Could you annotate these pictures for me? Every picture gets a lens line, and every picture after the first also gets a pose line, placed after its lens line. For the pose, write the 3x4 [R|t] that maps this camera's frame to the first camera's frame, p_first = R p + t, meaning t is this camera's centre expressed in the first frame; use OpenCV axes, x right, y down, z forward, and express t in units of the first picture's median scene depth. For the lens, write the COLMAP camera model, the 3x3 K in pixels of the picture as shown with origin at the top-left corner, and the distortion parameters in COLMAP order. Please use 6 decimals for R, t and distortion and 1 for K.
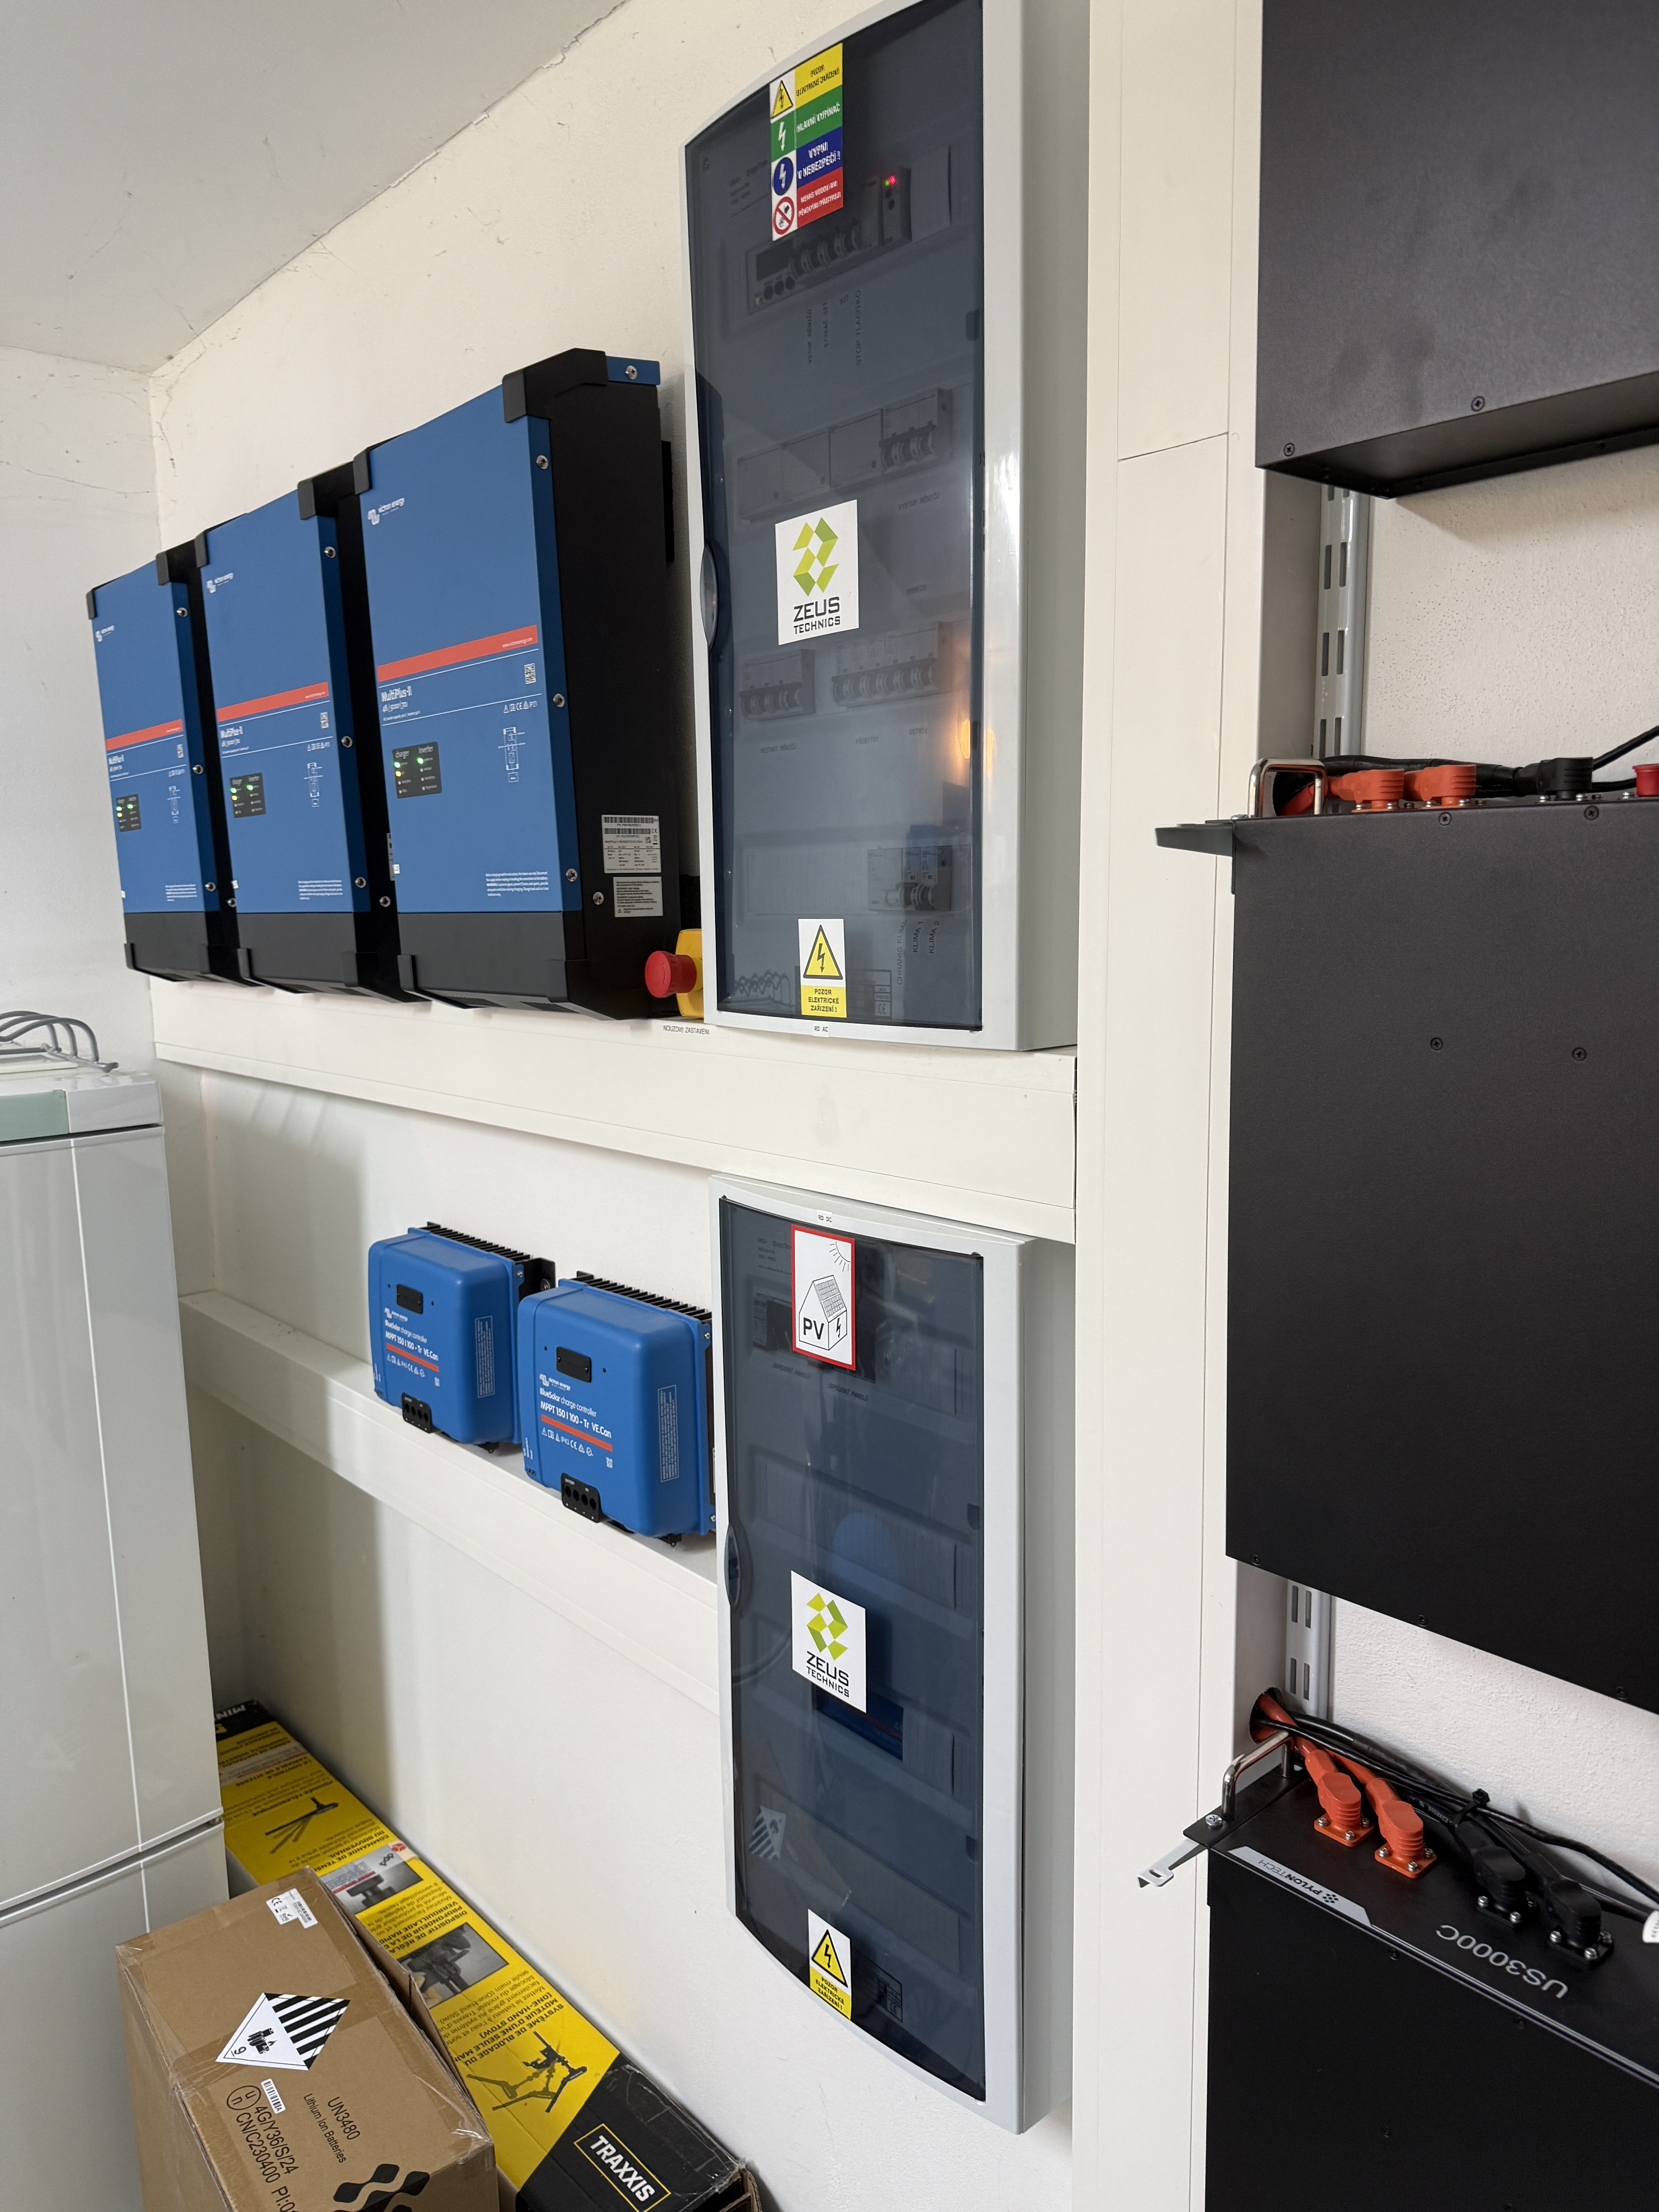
lens RADIAL K [[1551.8, 0, 828.9], [0, 1551.8, 1115.8], [0, 0, 1]] dist [0.001561, 0.004325]
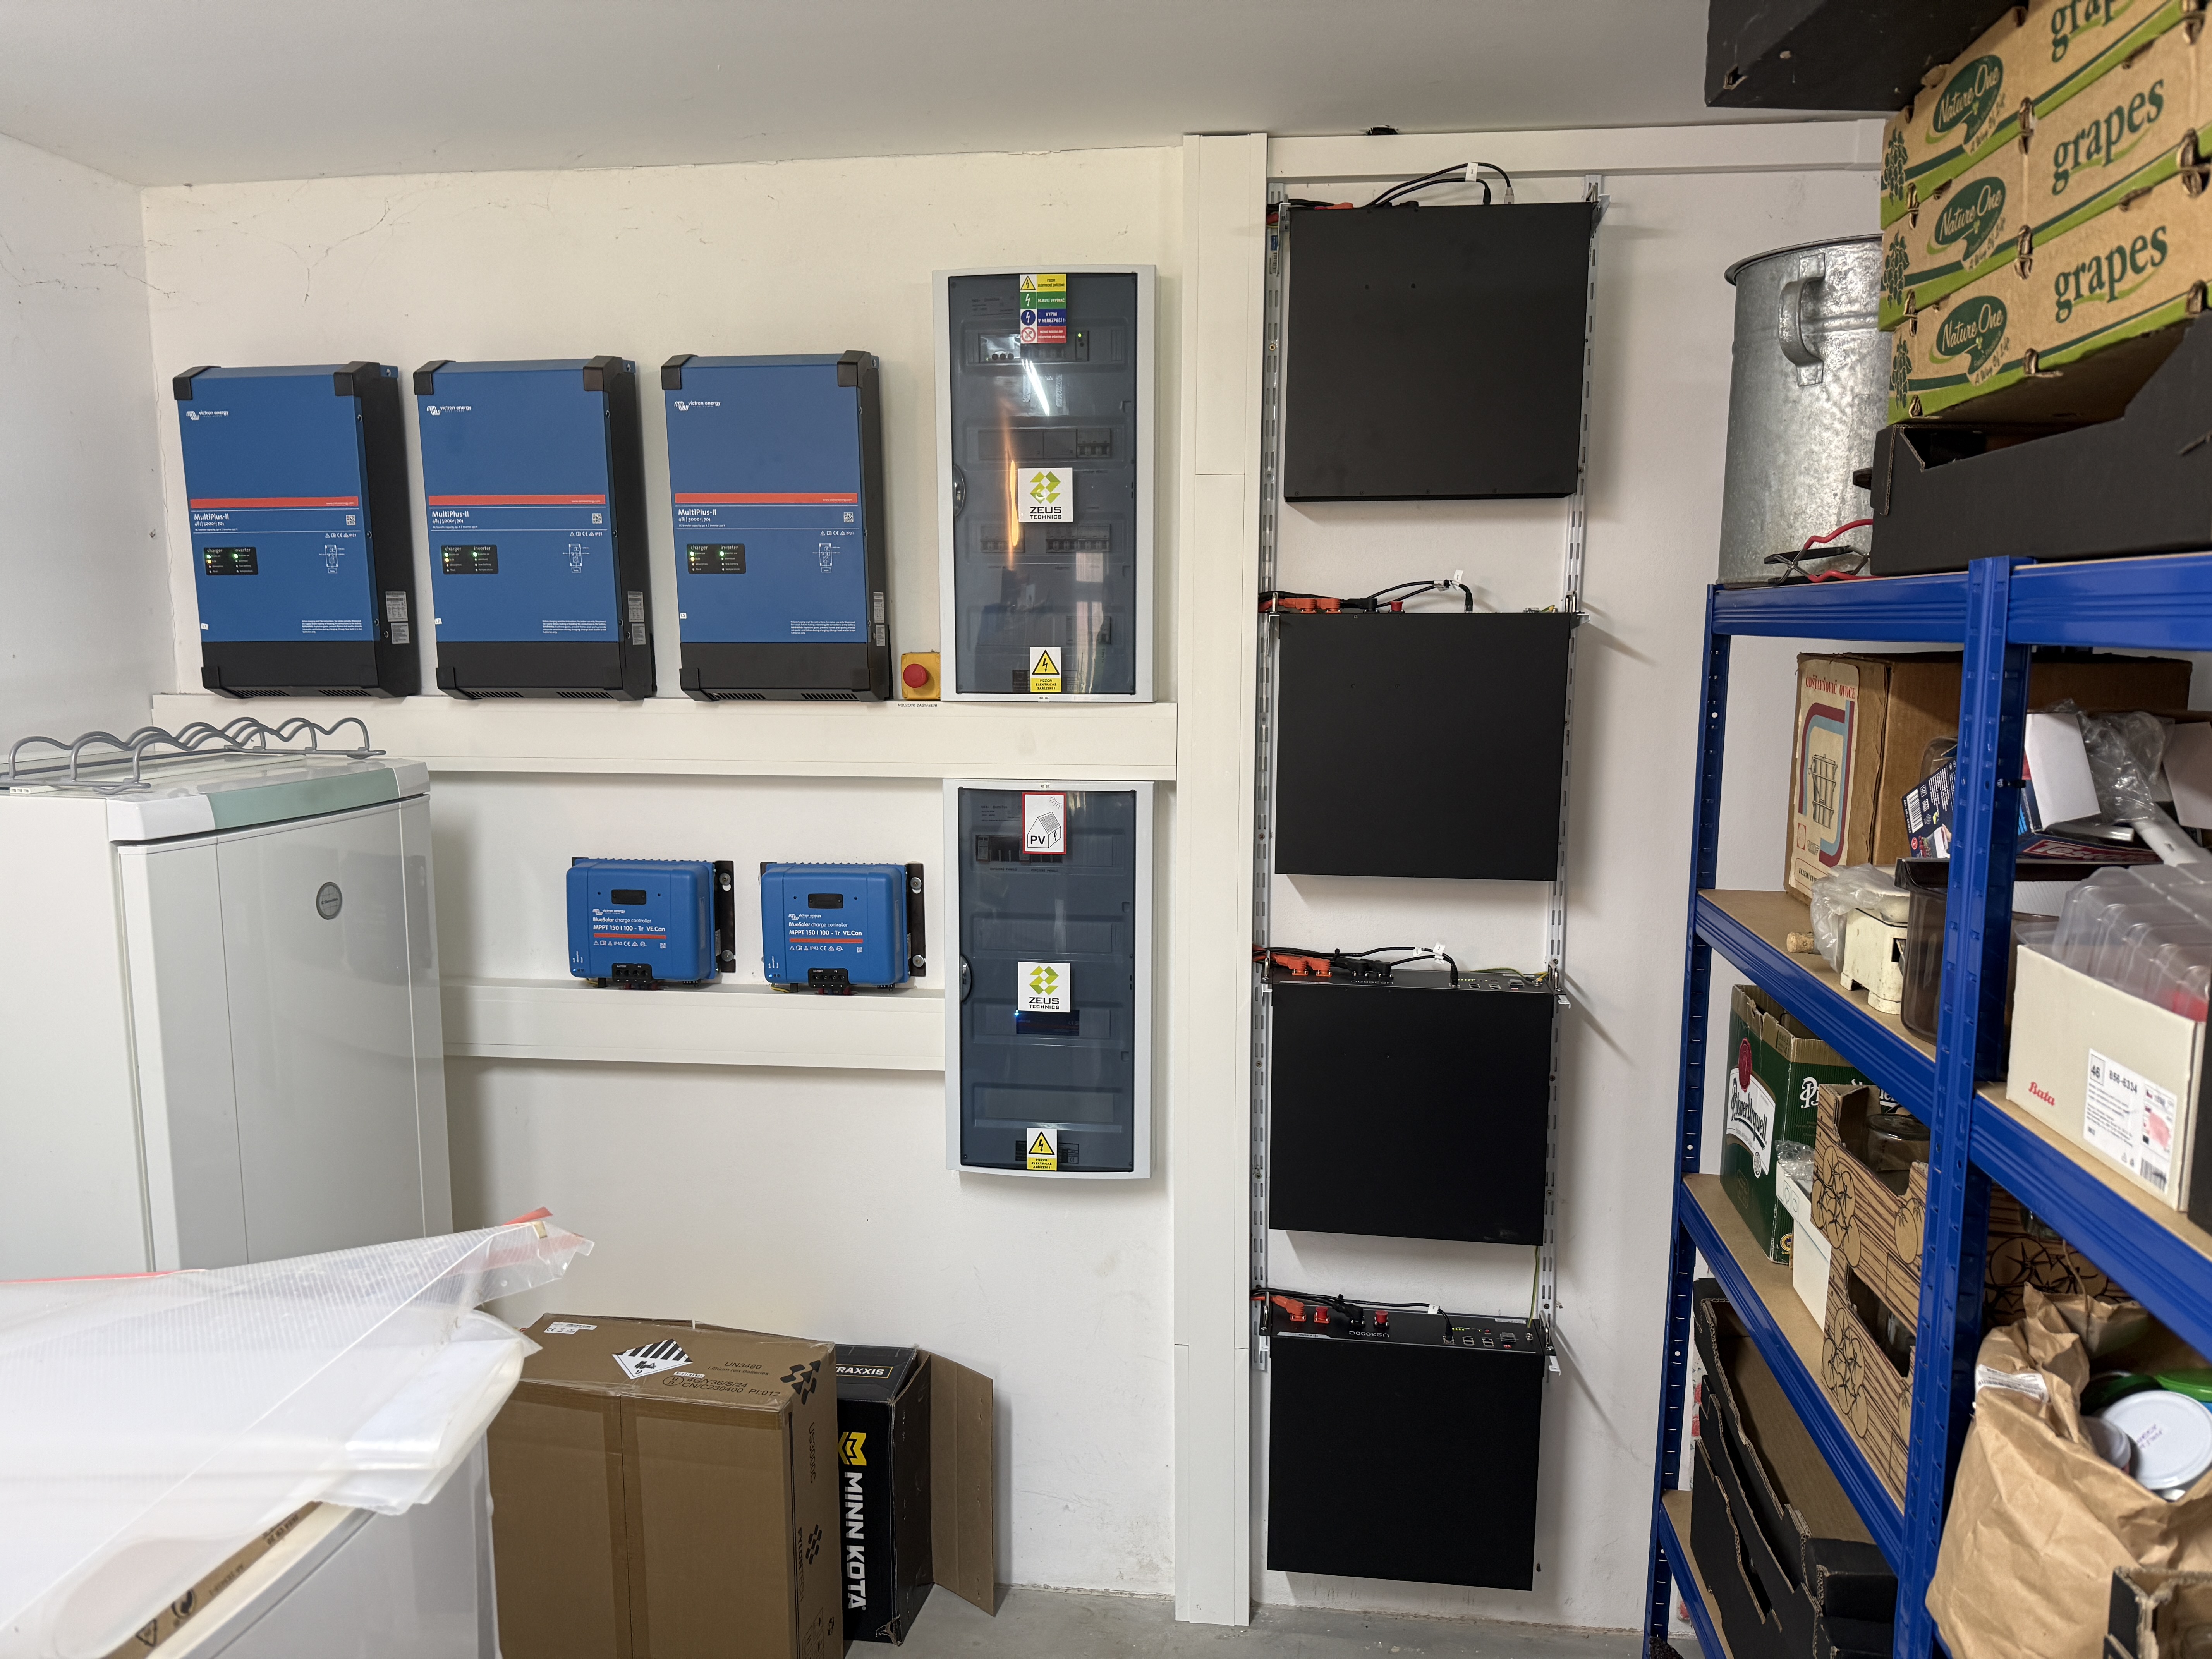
lens RADIAL K [[1551.8, 0, 1106.0], [0, 1551.8, 829.5], [0, 0, 1]] dist [0.001561, 0.004325]
pose [[0.745848, -0.069416, 0.662490, -1.492891], [0.081244, 0.996610, 0.012959, 0.114153], [-0.661143, 0.044157, 0.748959, -0.725391]]
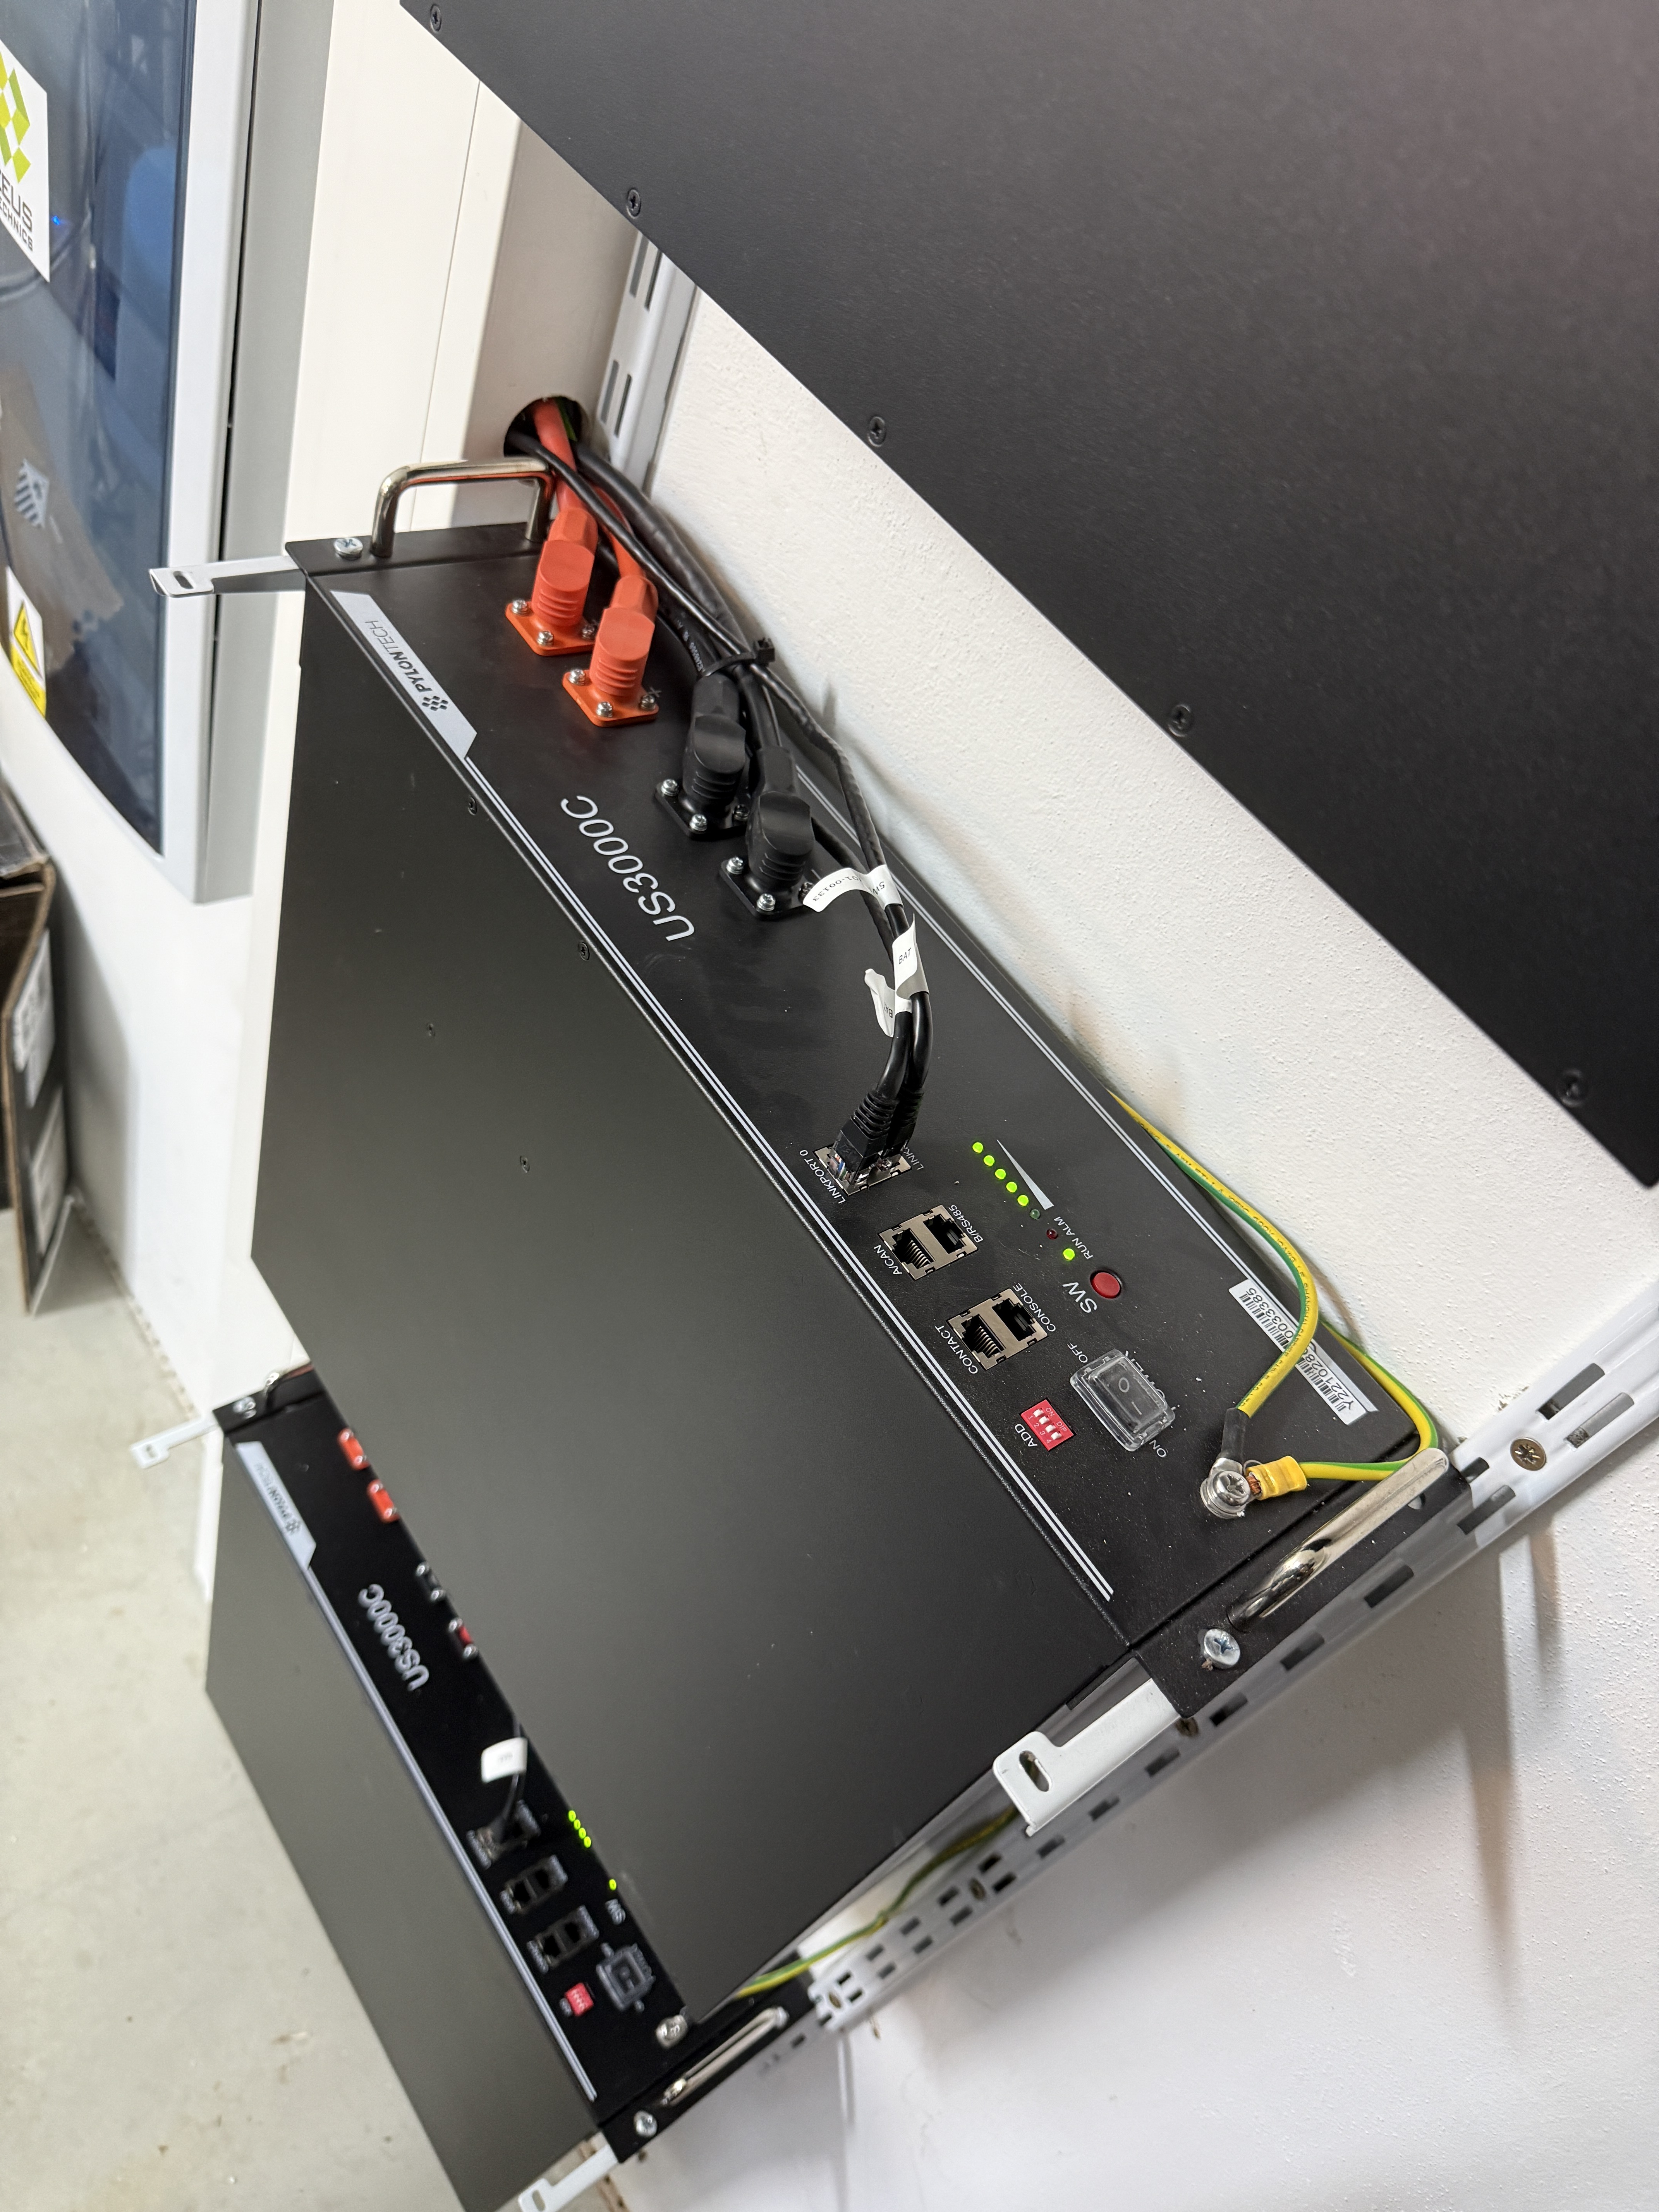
lens RADIAL K [[1590.7, 0, 832.6], [0, 1590.7, 1113.4], [0, 0, 1]] dist [0.003100, -0.066504]
pose [[0.937531, 0.284740, 0.199896, 0.324033], [-0.347275, 0.731481, 0.586801, 0.176761], [0.020866, -0.619563, 0.784670, 0.362347]]
